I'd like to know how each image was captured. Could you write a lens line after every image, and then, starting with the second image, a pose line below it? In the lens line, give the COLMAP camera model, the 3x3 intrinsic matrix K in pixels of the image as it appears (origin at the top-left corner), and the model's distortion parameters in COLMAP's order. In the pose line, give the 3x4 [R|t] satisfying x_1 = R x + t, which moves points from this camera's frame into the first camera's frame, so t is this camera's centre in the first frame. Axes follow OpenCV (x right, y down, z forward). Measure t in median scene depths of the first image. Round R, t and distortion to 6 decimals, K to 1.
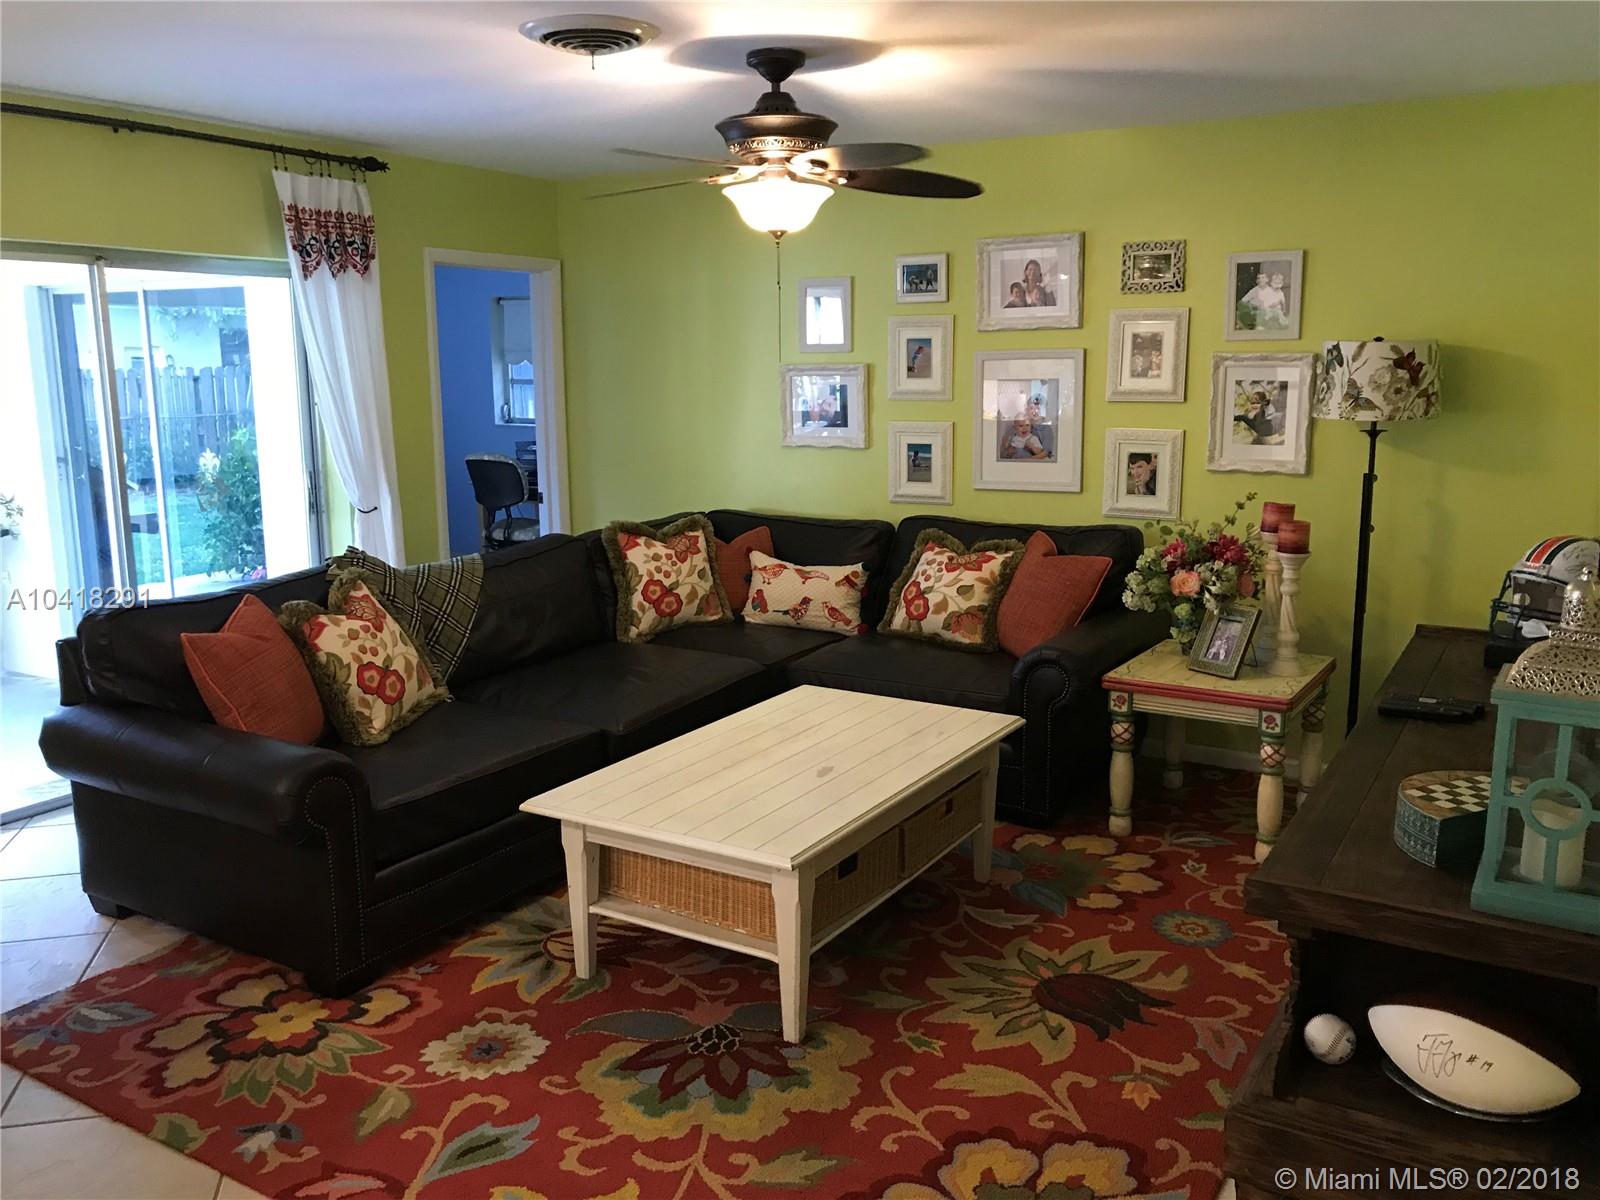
lens RADIAL K [[1313.2, 0, 799.6], [0, 1313.2, 600.3], [0, 0, 1]] dist [0.152829, -0.403418]
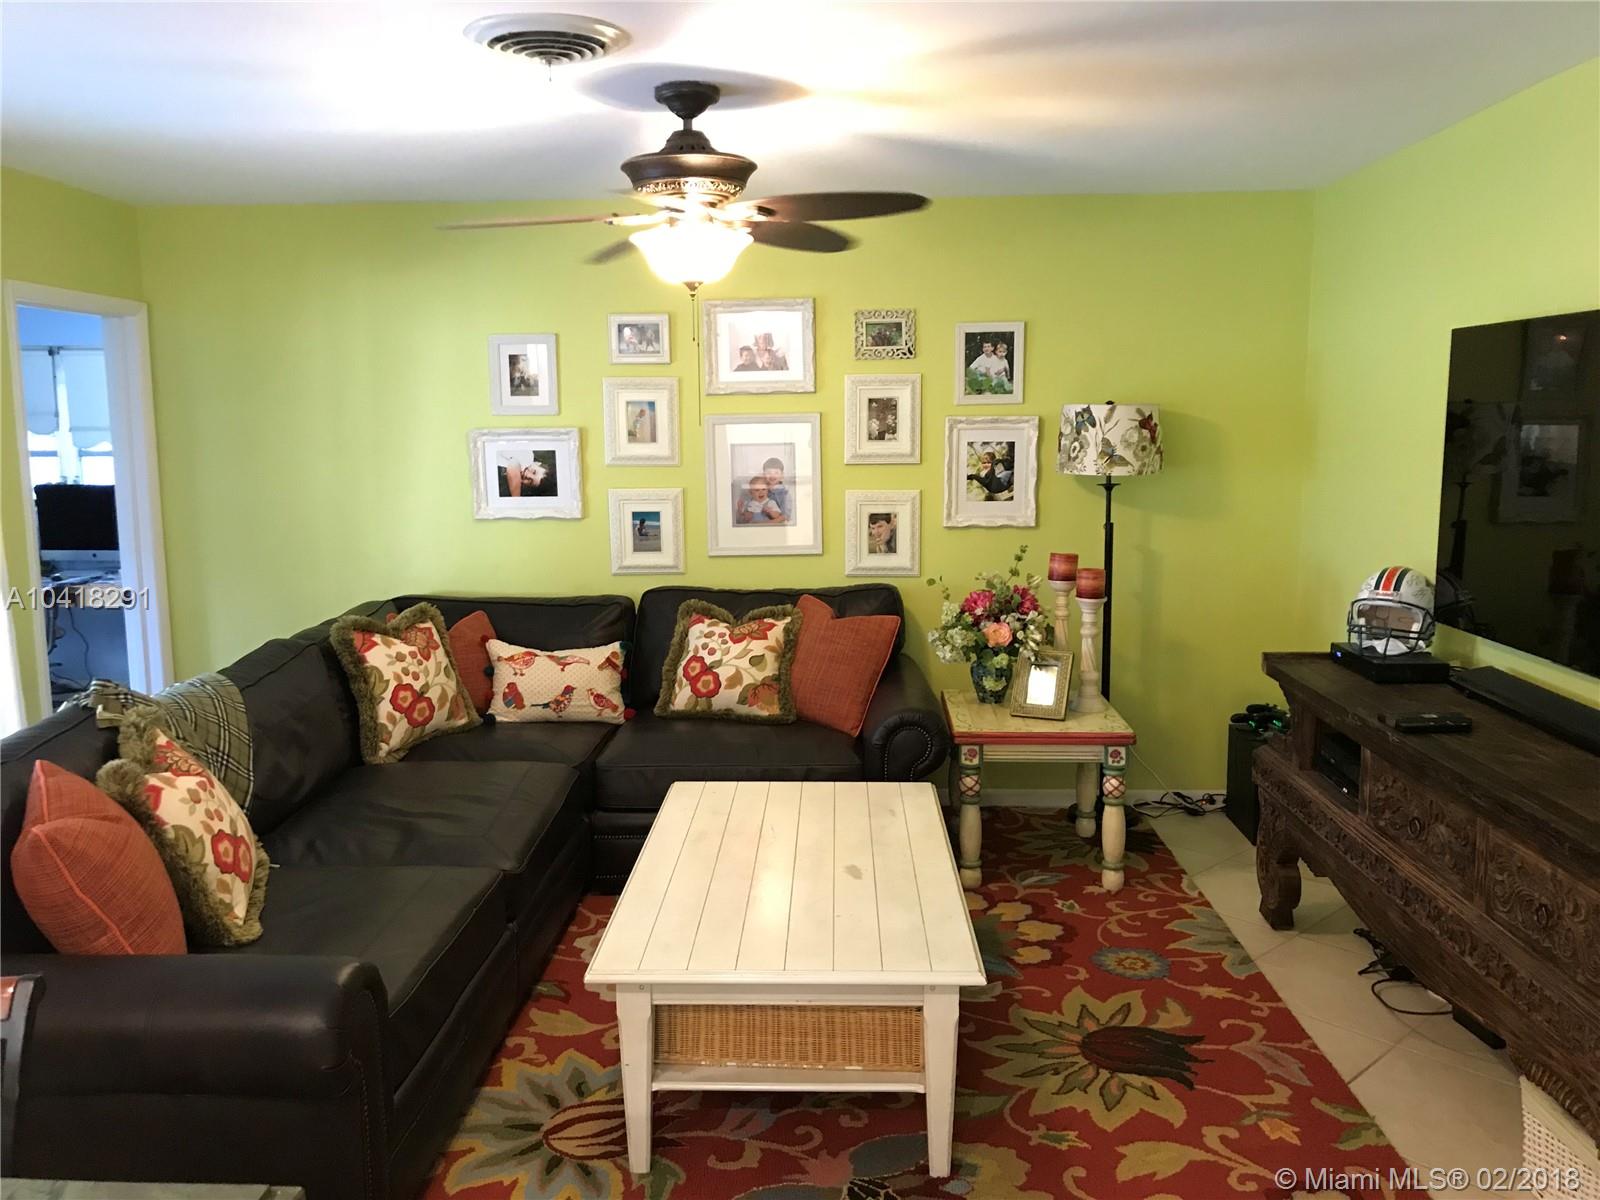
lens RADIAL K [[1316.2, 0, 800.3], [0, 1316.2, 599.8], [0, 0, 1]] dist [0.083561, -0.128061]
pose [[0.873816, -0.070679, 0.481092, -0.304169], [0.093563, 0.995331, -0.023712, -0.026352], [-0.477170, 0.065732, 0.876349, 0.143363]]
